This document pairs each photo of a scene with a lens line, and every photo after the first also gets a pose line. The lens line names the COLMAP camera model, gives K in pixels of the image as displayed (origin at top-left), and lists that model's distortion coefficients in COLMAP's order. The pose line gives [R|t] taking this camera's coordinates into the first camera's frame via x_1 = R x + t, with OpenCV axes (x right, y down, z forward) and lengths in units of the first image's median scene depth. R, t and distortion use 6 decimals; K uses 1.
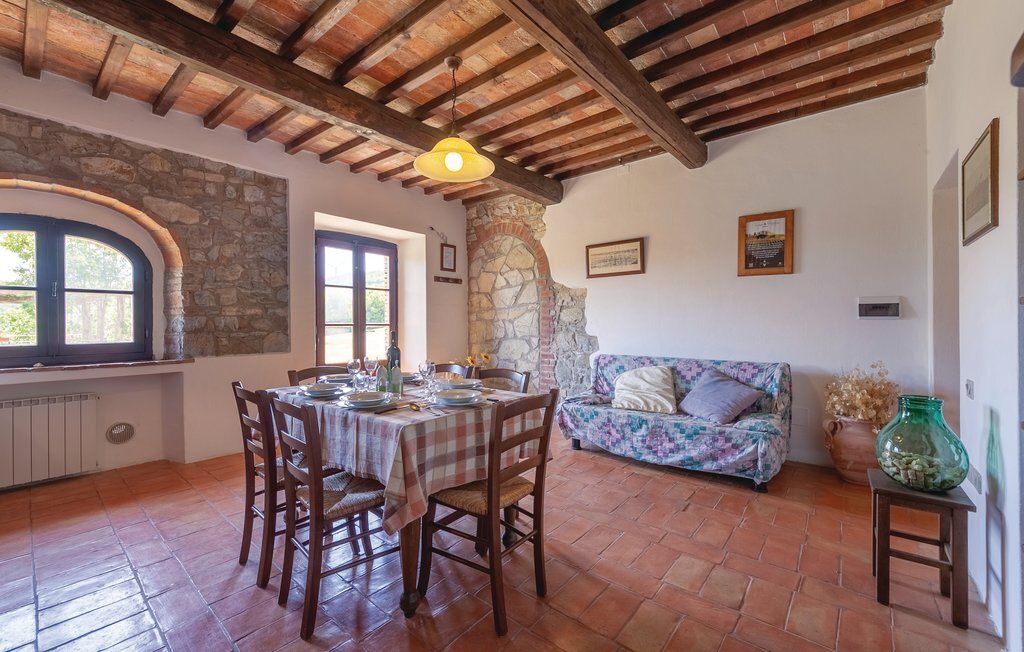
lens RADIAL K [[416.2, 0, 511.3], [0, 416.2, 323.4], [0, 0, 1]] dist [-0.002570, -0.000171]
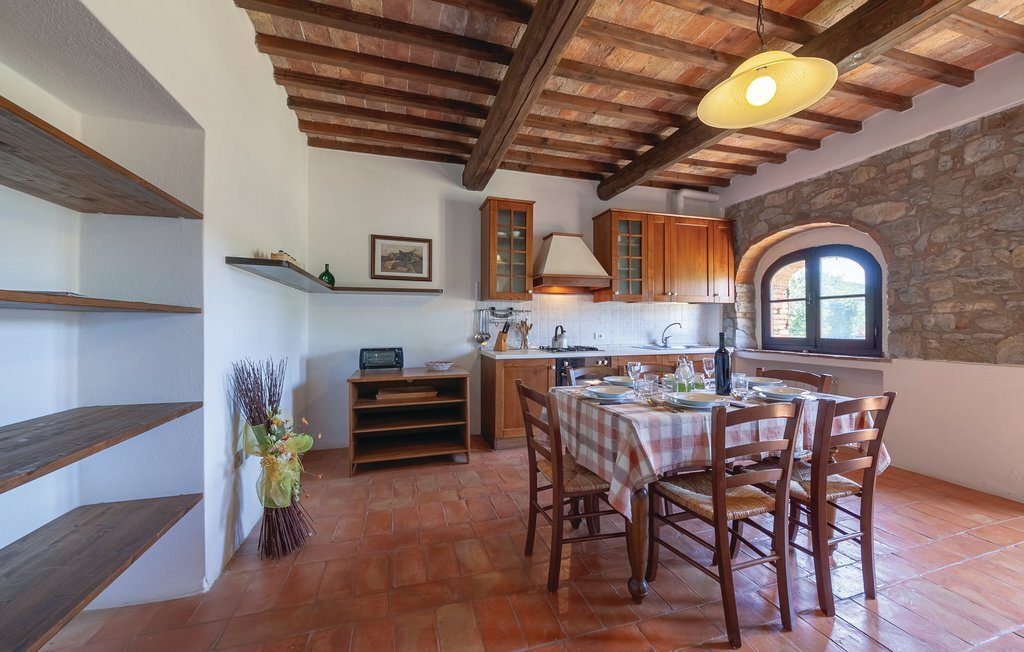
lens RADIAL K [[397.3, 0, 514.1], [0, 397.3, 324.9], [0, 0, 1]] dist [0.000805, 0.000092]
pose [[-0.556310, 0.004023, -0.830965, 0.476114], [0.003715, 0.999990, 0.002354, 0.000217], [0.830966, -0.001777, -0.556320, 0.755677]]
